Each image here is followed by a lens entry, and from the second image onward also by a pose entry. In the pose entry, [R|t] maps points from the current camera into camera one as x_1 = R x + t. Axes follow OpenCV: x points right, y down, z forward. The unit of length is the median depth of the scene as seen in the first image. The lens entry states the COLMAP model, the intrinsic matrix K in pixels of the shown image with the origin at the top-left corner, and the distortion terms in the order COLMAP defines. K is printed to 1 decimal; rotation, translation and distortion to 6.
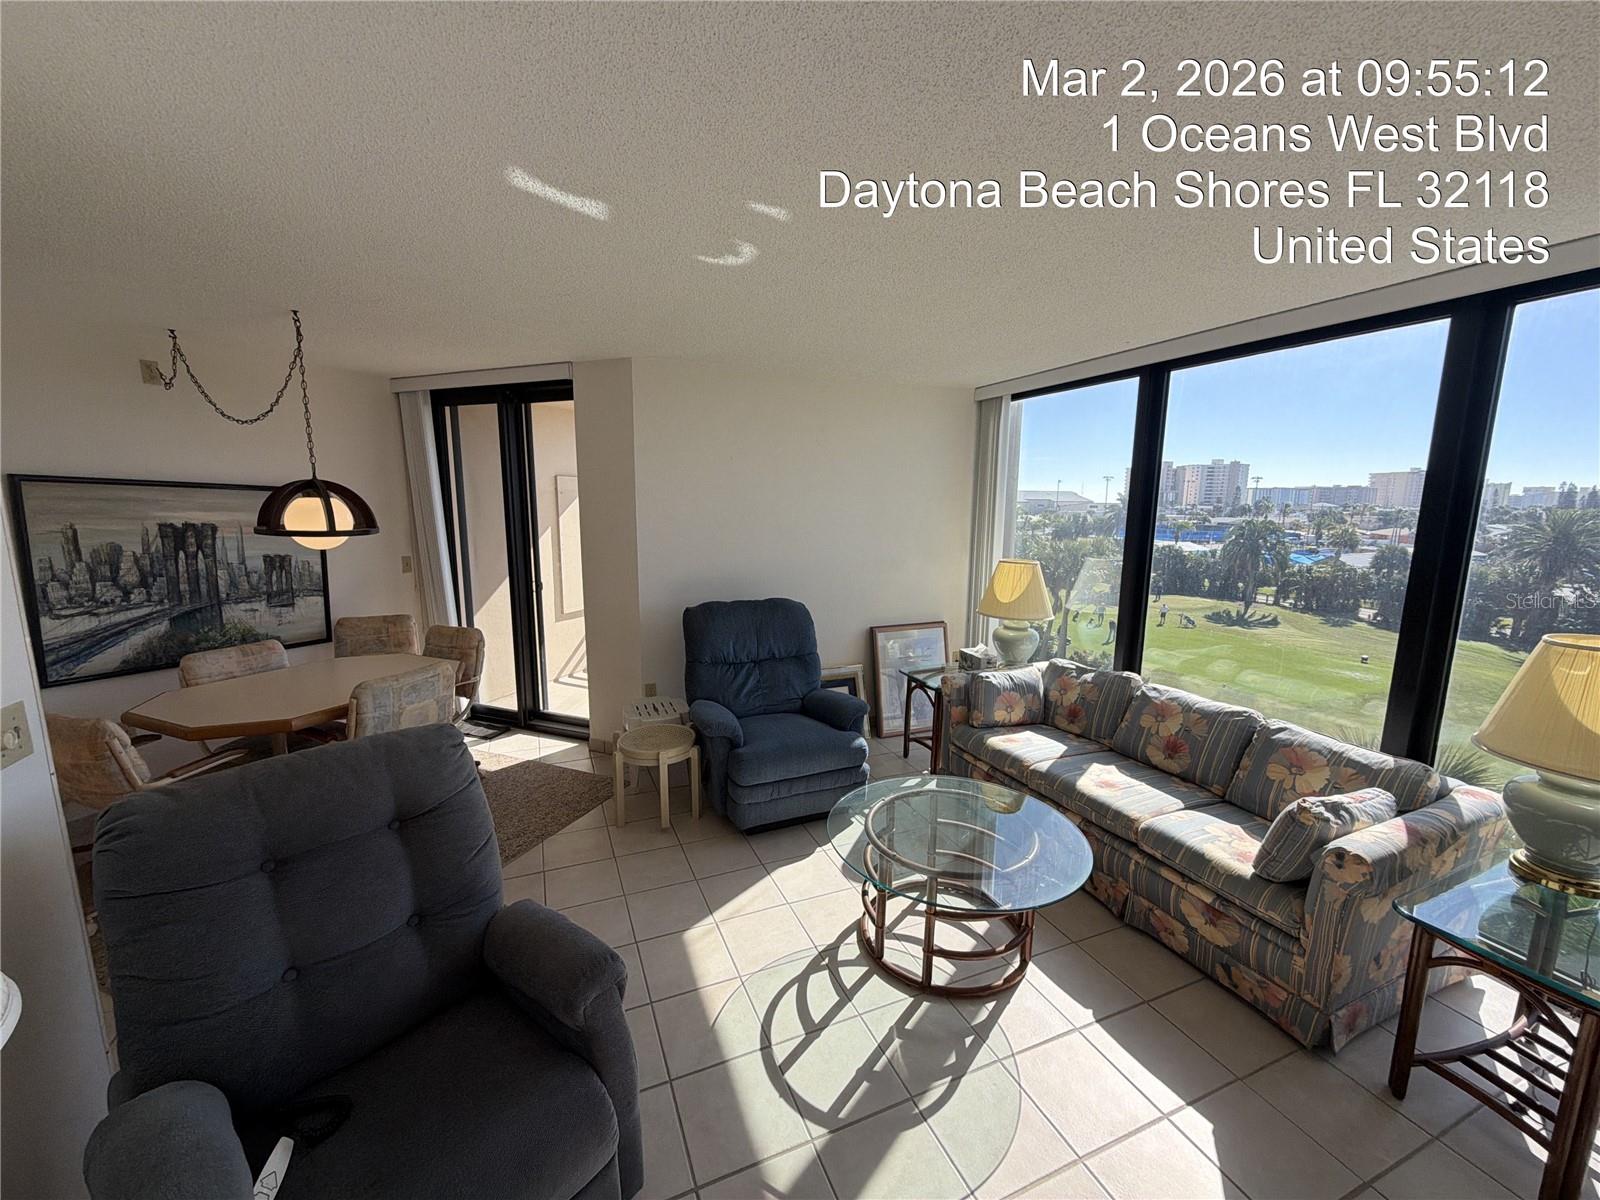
lens RADIAL K [[636.7, 0, 797.8], [0, 636.7, 605.0], [0, 0, 1]] dist [-0.003409, -0.000058]
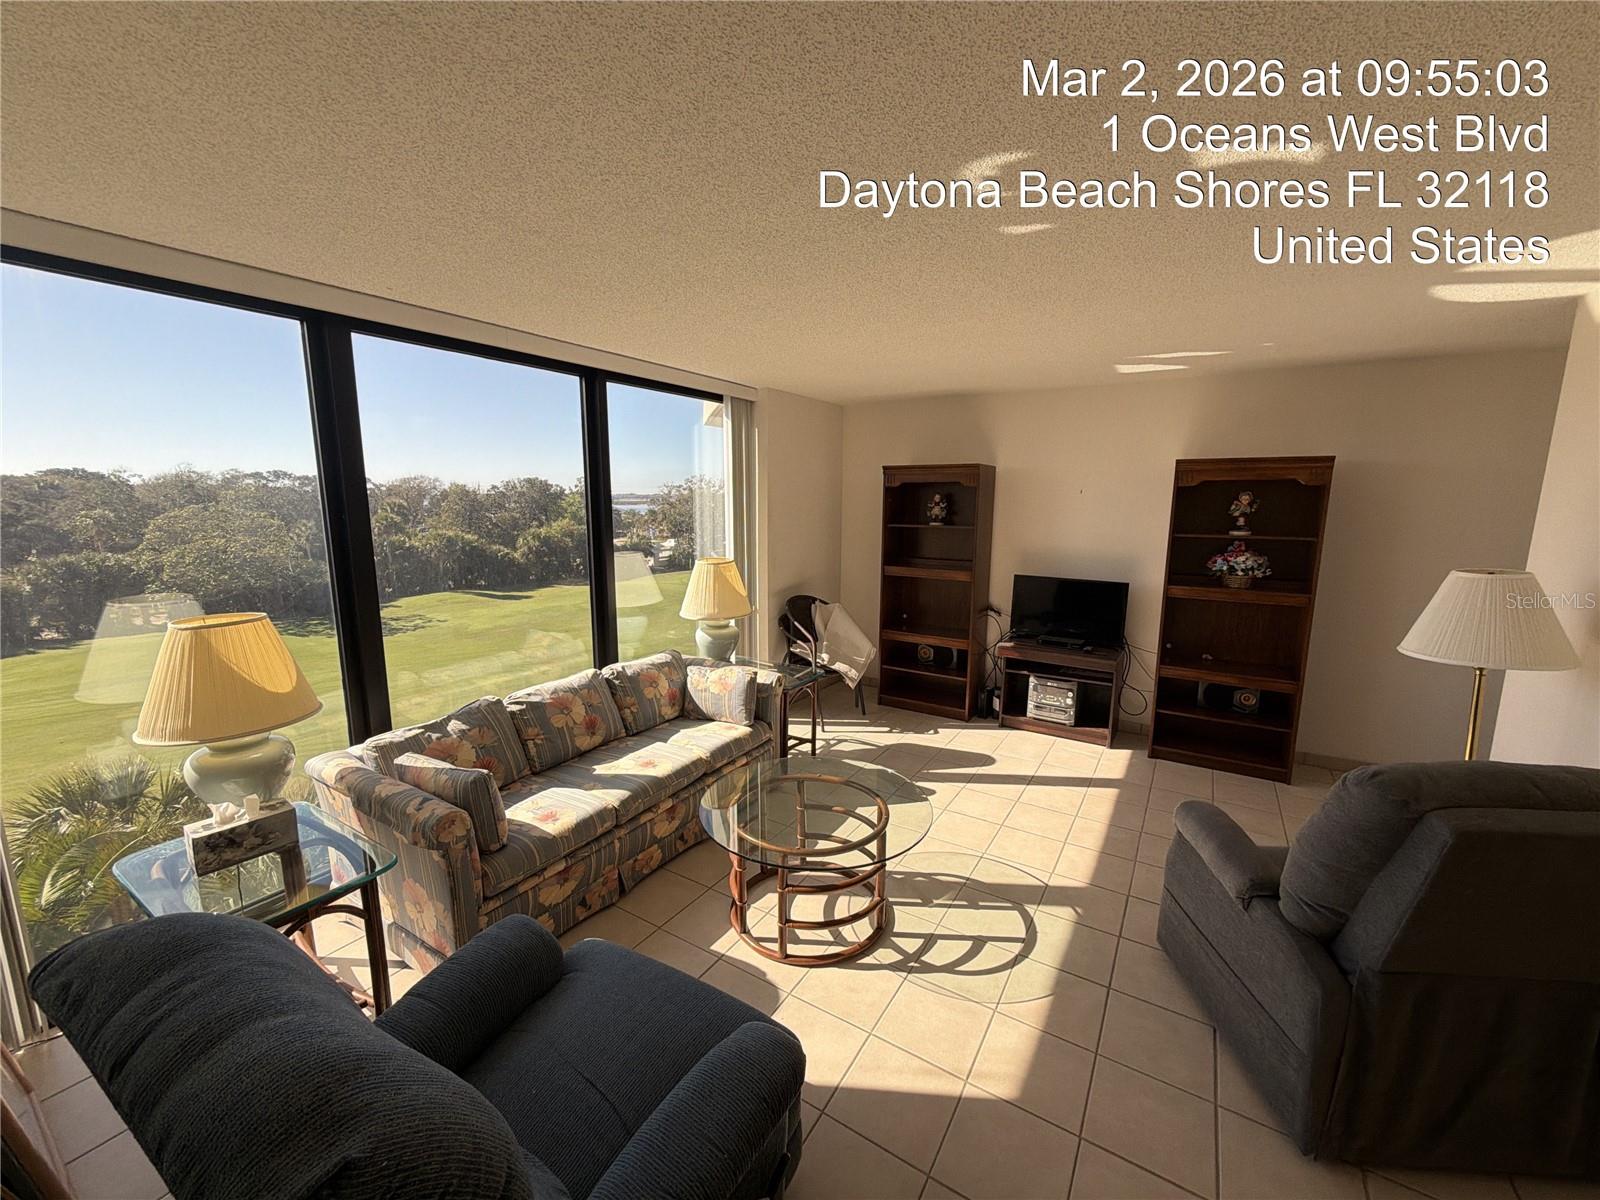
lens RADIAL K [[636.7, 0, 802.0], [0, 636.7, 604.8], [0, 0, 1]] dist [-0.003409, -0.000058]
pose [[-0.575281, -0.142528, 0.805442, -0.427437], [0.133796, 0.955042, 0.264563, -0.195198], [-0.806939, 0.259963, -0.530348, 1.126231]]
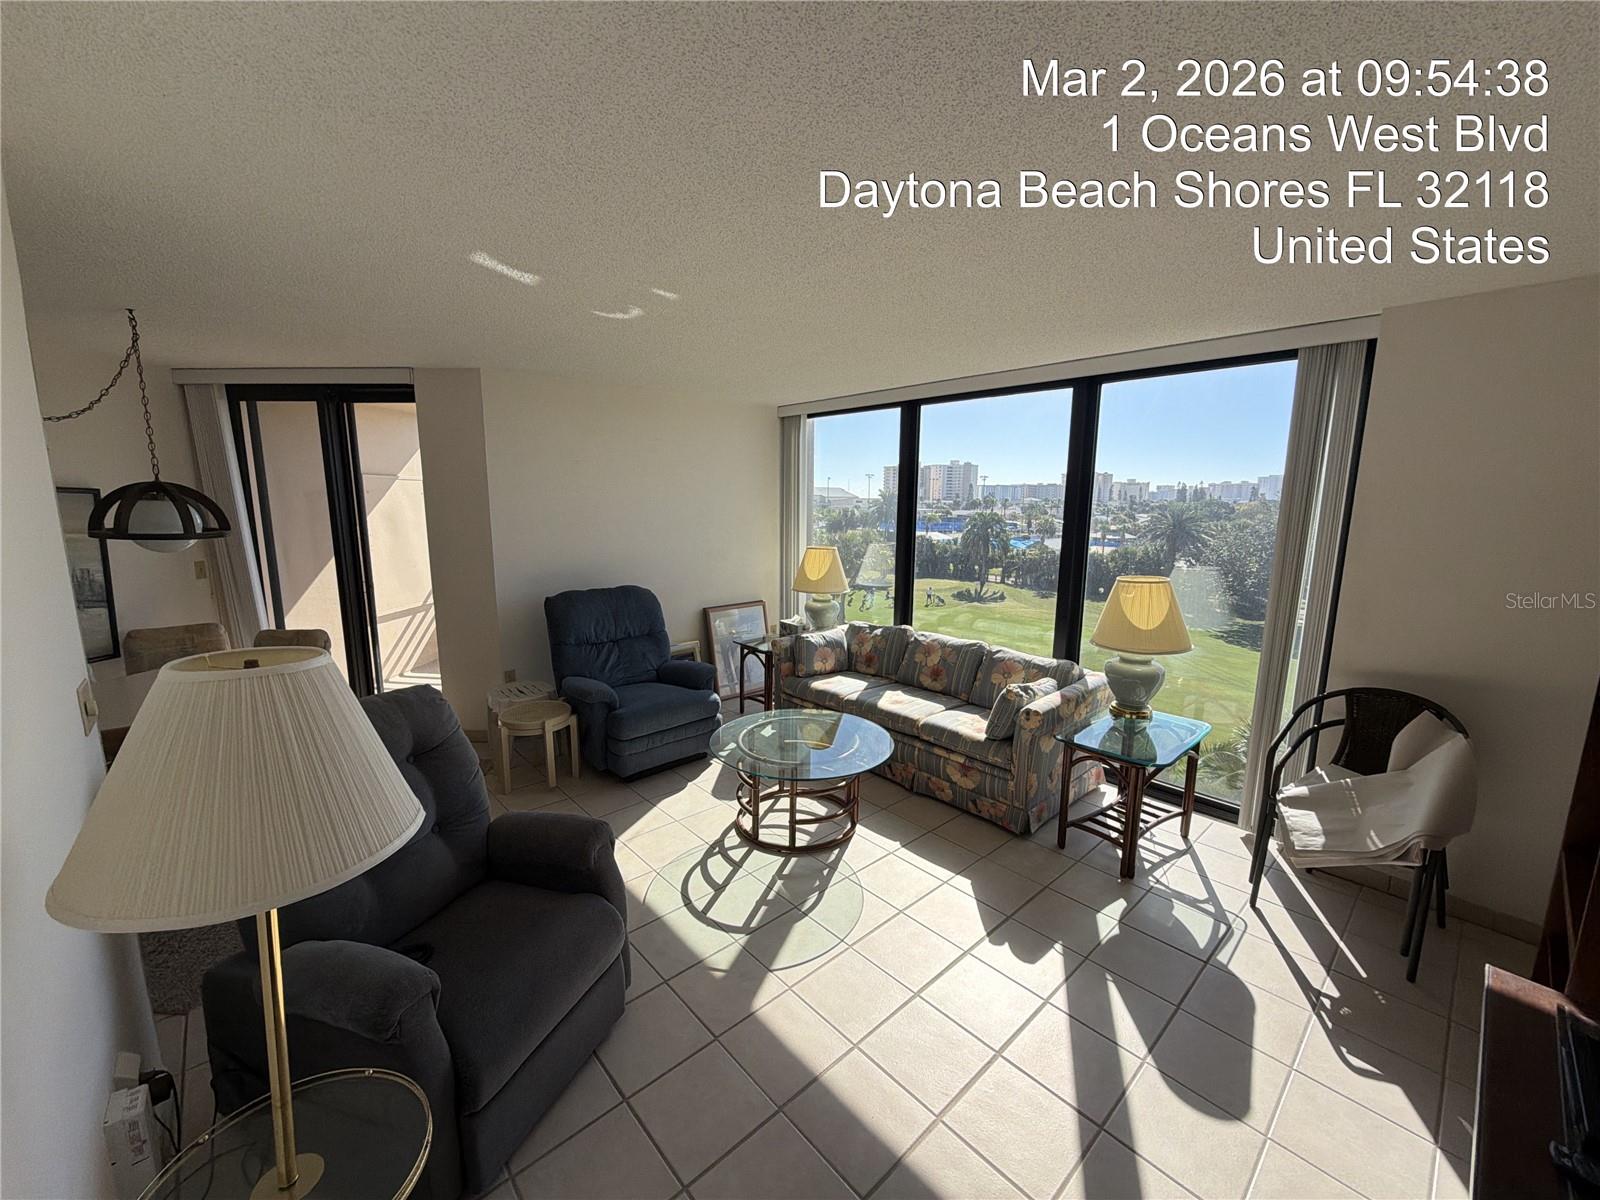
lens RADIAL K [[636.7, 0, 798.9], [0, 636.7, 609.7], [0, 0, 1]] dist [-0.003409, -0.000058]
pose [[0.943171, -0.059503, 0.326938, -0.147053], [0.055076, 0.998222, 0.022791, 0.029223], [-0.327713, -0.003490, 0.944771, -0.229066]]
